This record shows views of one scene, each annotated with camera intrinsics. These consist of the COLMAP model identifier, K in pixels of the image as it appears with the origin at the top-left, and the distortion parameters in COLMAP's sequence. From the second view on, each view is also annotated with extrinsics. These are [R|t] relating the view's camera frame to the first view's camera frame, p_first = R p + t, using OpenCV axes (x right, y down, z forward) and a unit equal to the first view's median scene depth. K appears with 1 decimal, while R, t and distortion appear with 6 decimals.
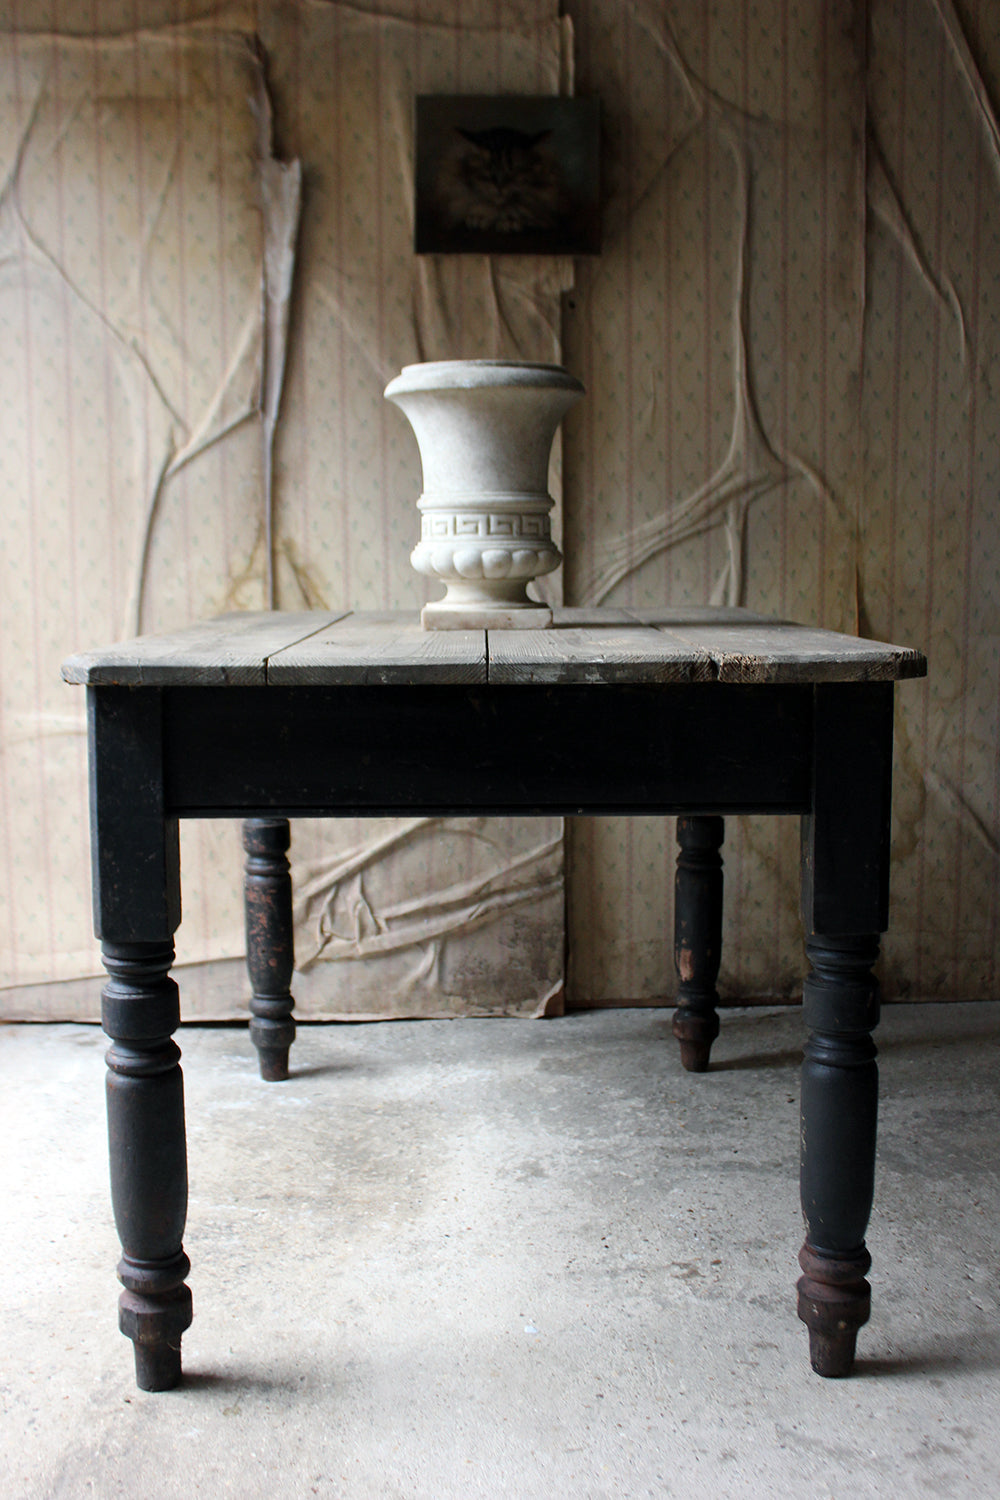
lens RADIAL K [[1581.4, 0, 508.3], [0, 1581.4, 748.1], [0, 0, 1]] dist [-0.125560, 0.156545]
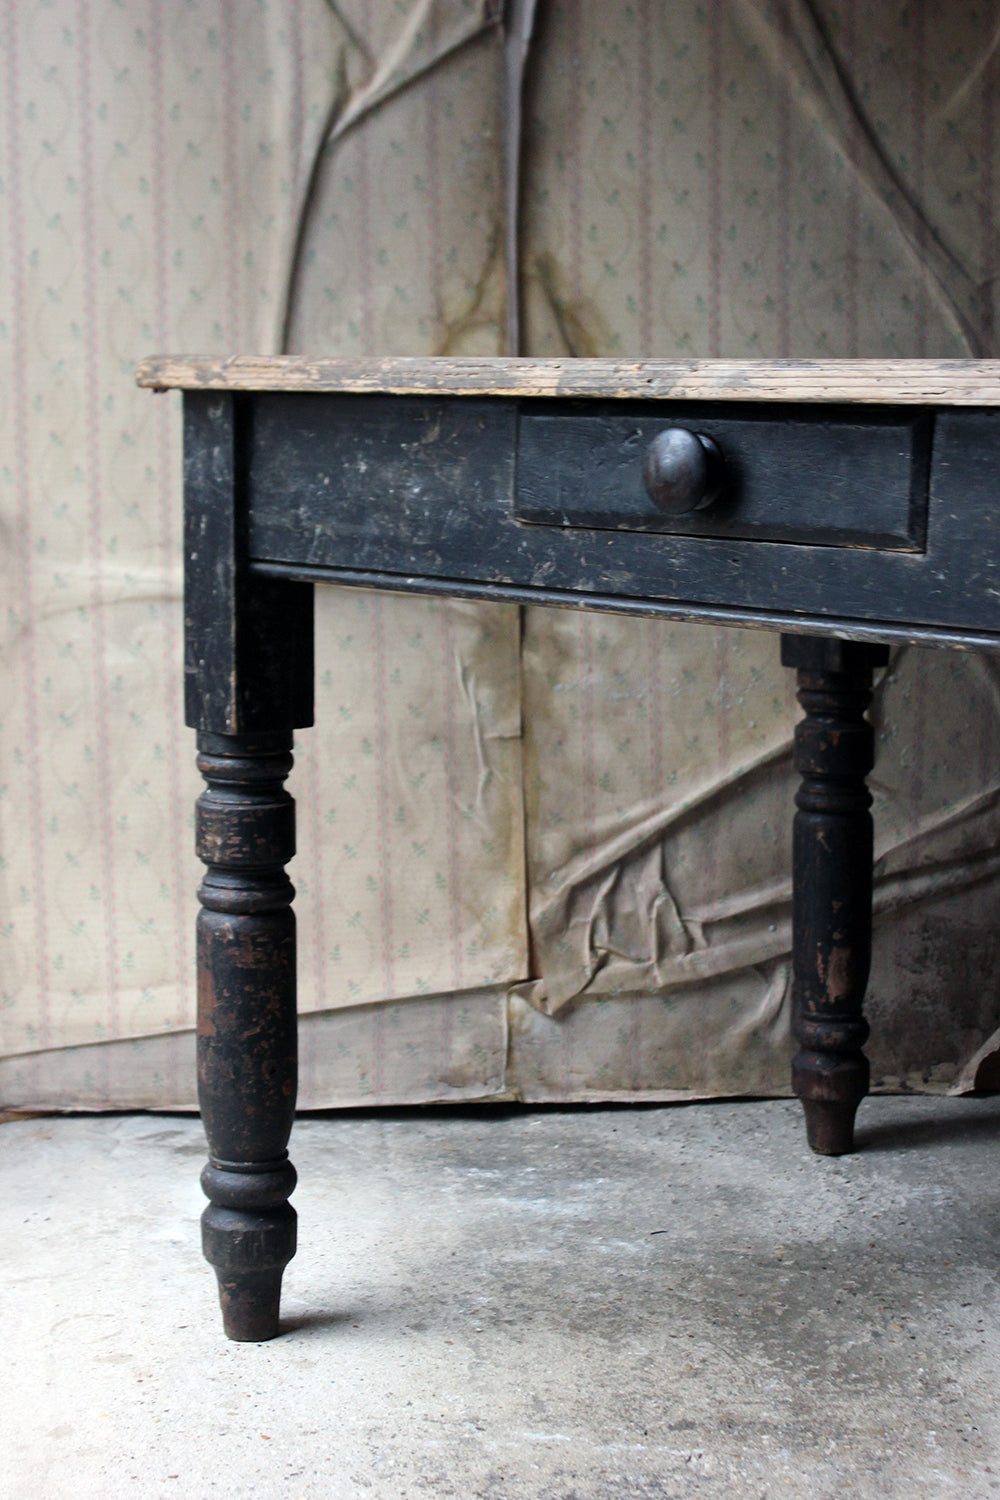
lens RADIAL K [[2426.5, 0, 517.4], [0, 2426.5, 737.0], [0, 0, 1]] dist [-0.030788, 0.178760]
pose [[0.998893, -0.000299, 0.047043, -0.191968], [-0.000534, 0.999843, 0.017688, 0.025122], [-0.047041, -0.017694, 0.998736, 0.125854]]
